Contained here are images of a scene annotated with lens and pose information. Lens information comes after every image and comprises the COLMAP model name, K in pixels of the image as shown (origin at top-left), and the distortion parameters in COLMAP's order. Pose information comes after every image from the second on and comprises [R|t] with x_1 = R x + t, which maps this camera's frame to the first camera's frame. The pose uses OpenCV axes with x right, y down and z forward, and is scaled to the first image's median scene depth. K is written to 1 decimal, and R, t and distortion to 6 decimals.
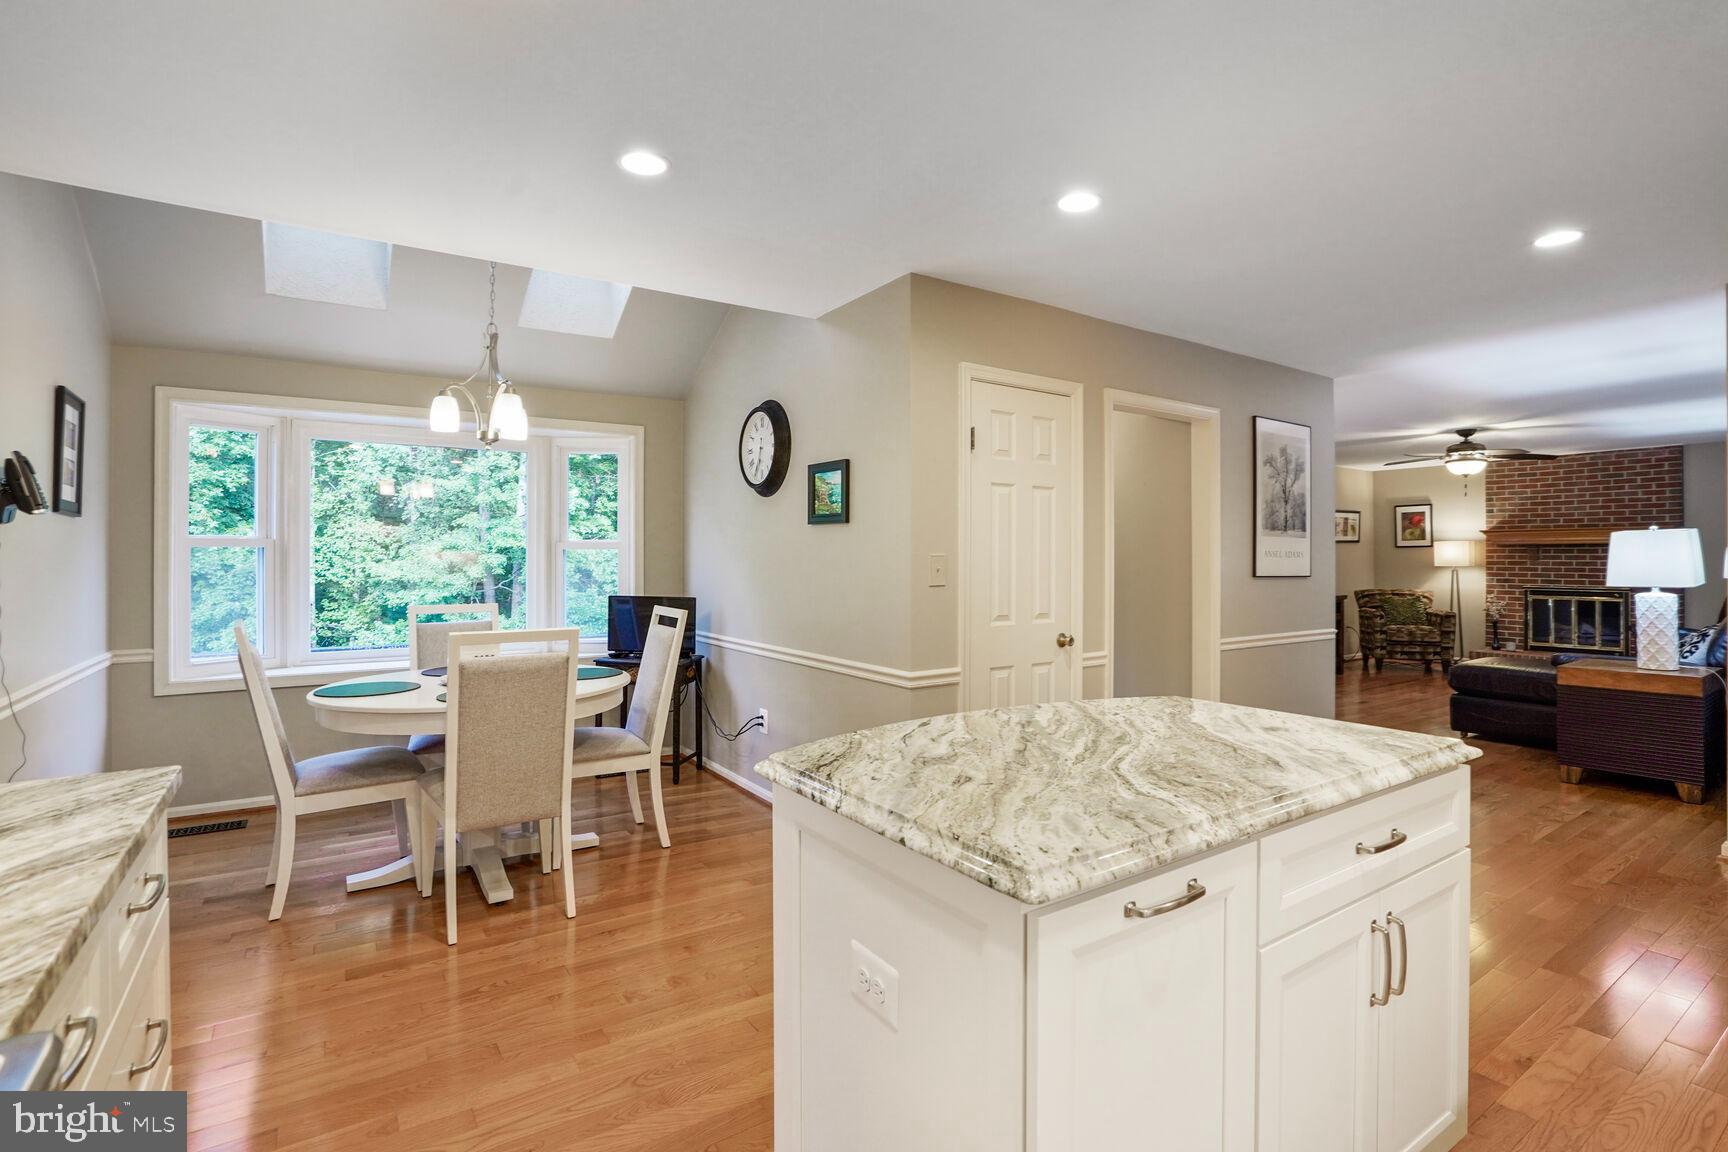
lens RADIAL K [[809.1, 0, 864.2], [0, 809.1, 561.1], [0, 0, 1]] dist [-0.053342, 0.017856]
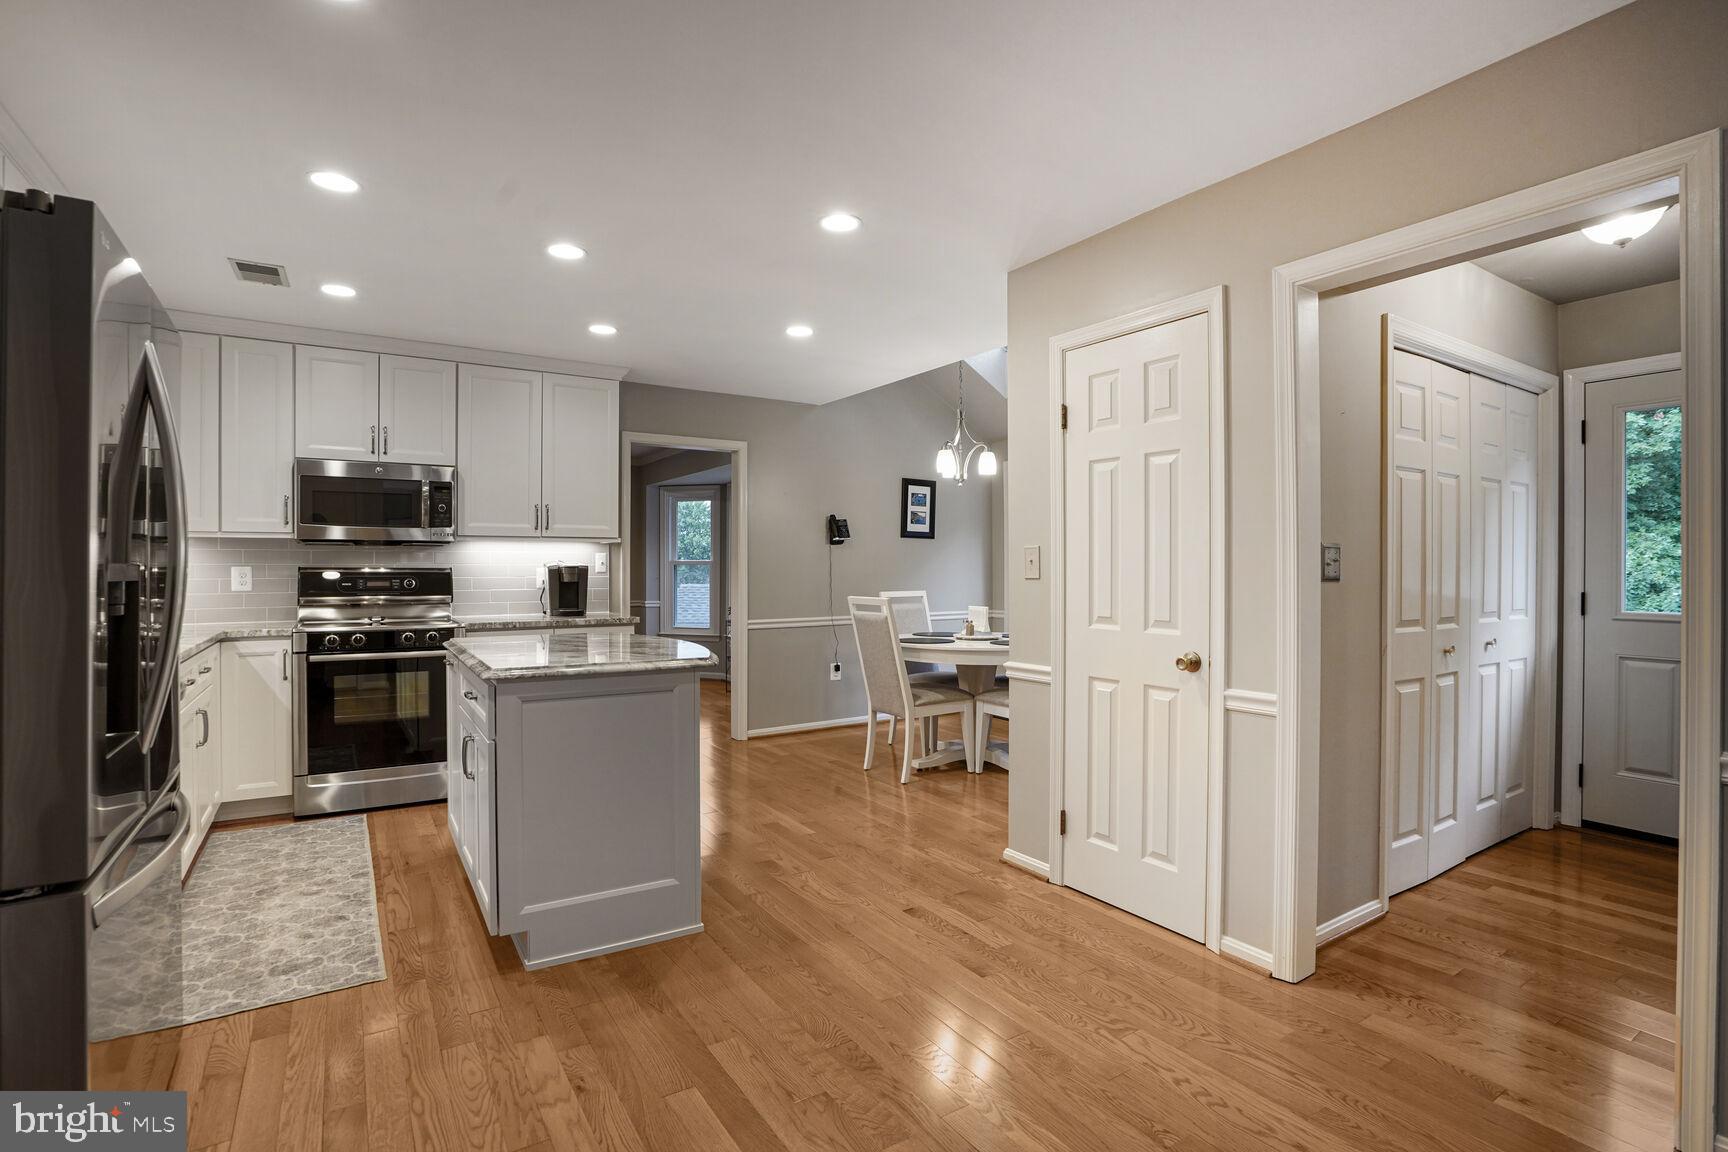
lens RADIAL K [[809.1, 0, 854.1], [0, 809.1, 569.3], [0, 0, 1]] dist [-0.053342, 0.017856]
pose [[-0.021376, 0.001066, -0.999771, 0.744746], [-0.002115, 0.999997, 0.001112, 0.013759], [0.999769, 0.002138, -0.021374, 0.576670]]
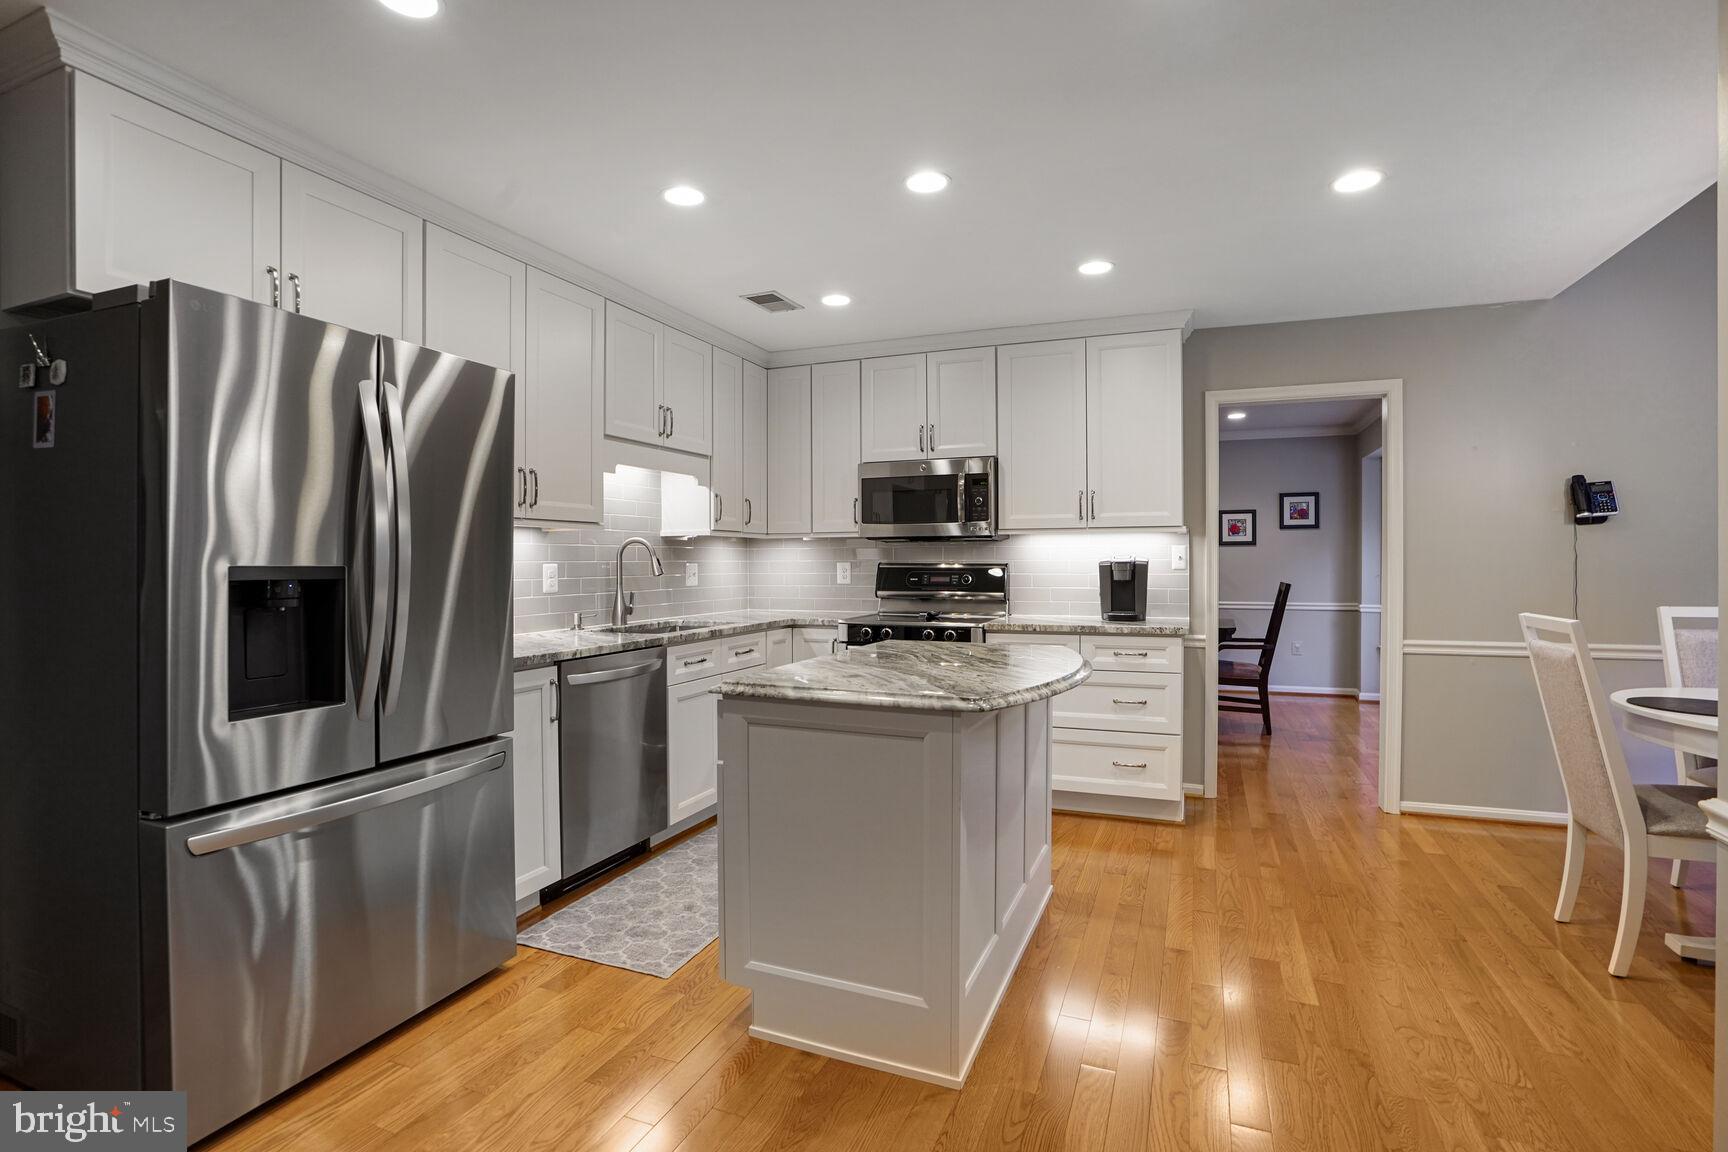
lens RADIAL K [[809.1, 0, 872.7], [0, 809.1, 573.7], [0, 0, 1]] dist [-0.053342, 0.017856]
pose [[-0.822591, 0.009996, -0.568545, 0.437845], [0.000796, 0.999865, 0.016428, 0.010297], [0.568633, 0.013061, -0.822488, 0.750597]]
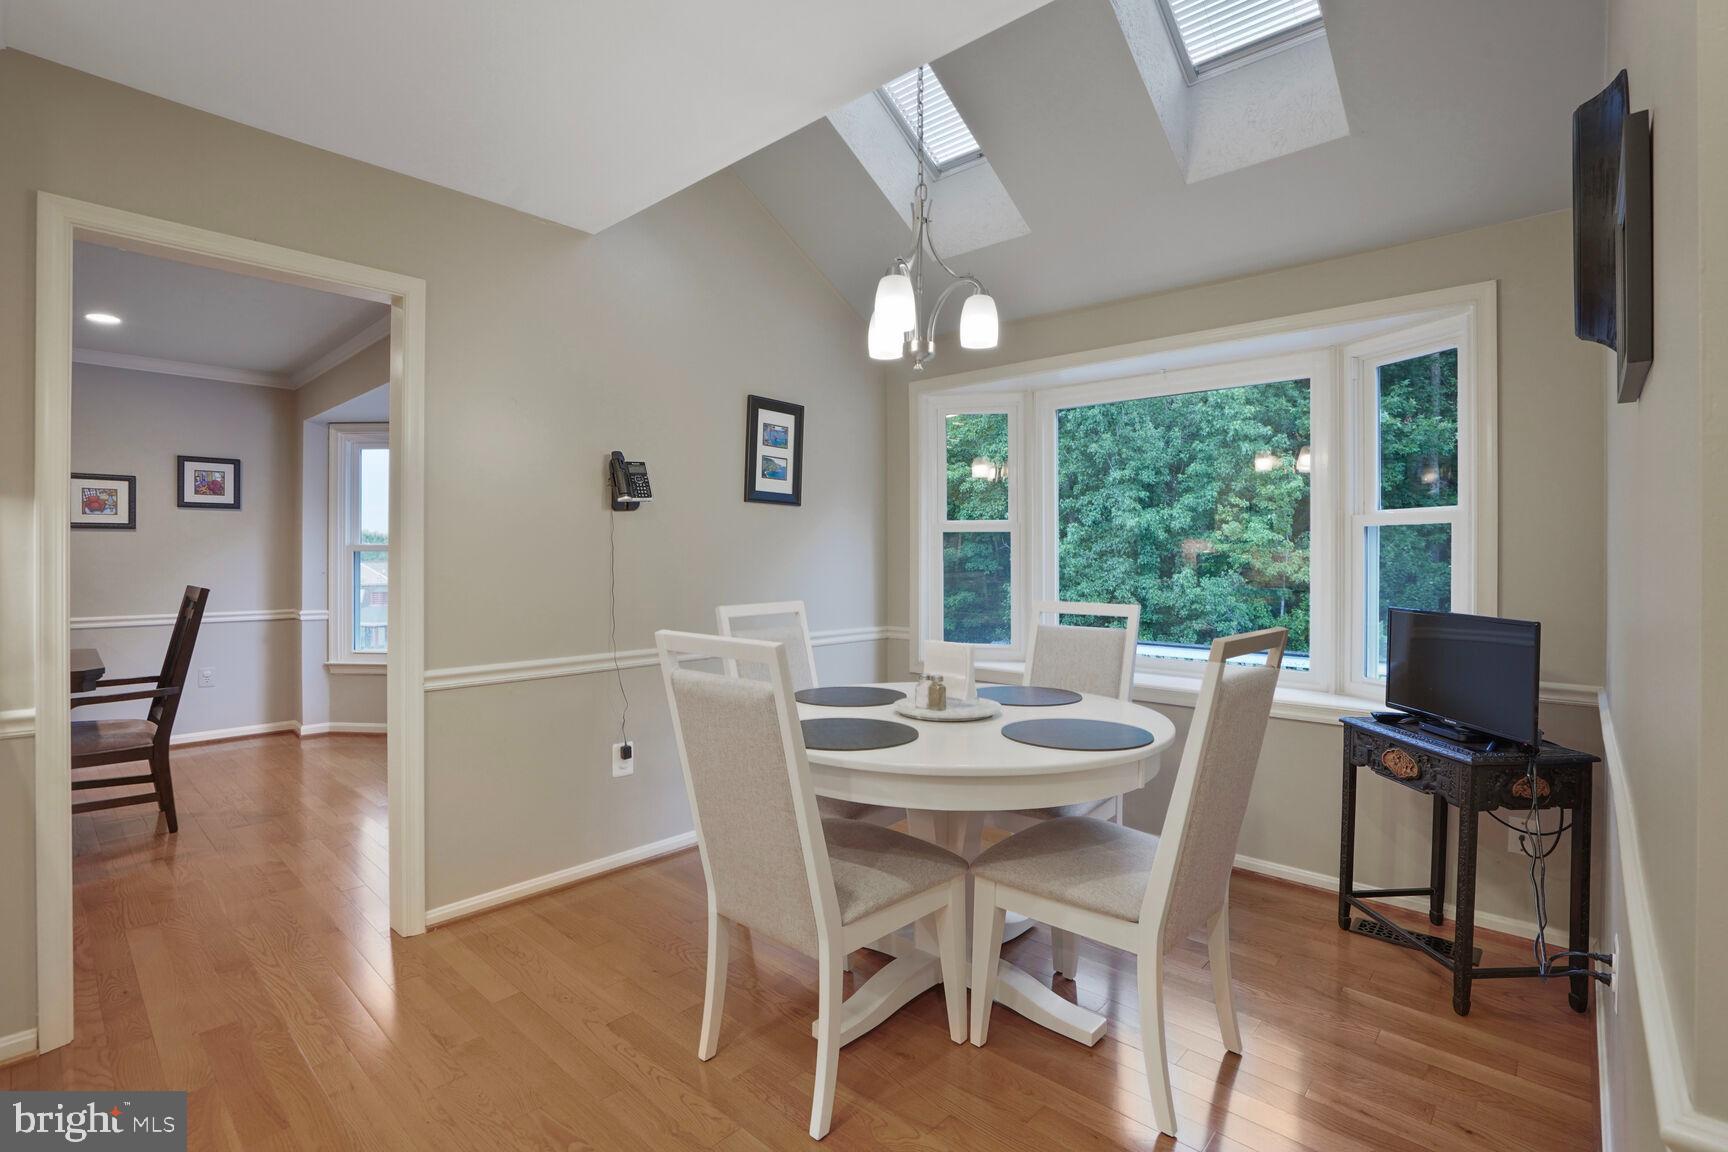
lens RADIAL K [[809.1, 0, 852.1], [0, 809.1, 559.3], [0, 0, 1]] dist [-0.053342, 0.017856]
pose [[0.232936, 0.002957, -0.972487, 0.121927], [-0.005221, 0.999985, 0.001791, 0.013086], [0.972478, 0.004660, 0.232948, 0.547723]]
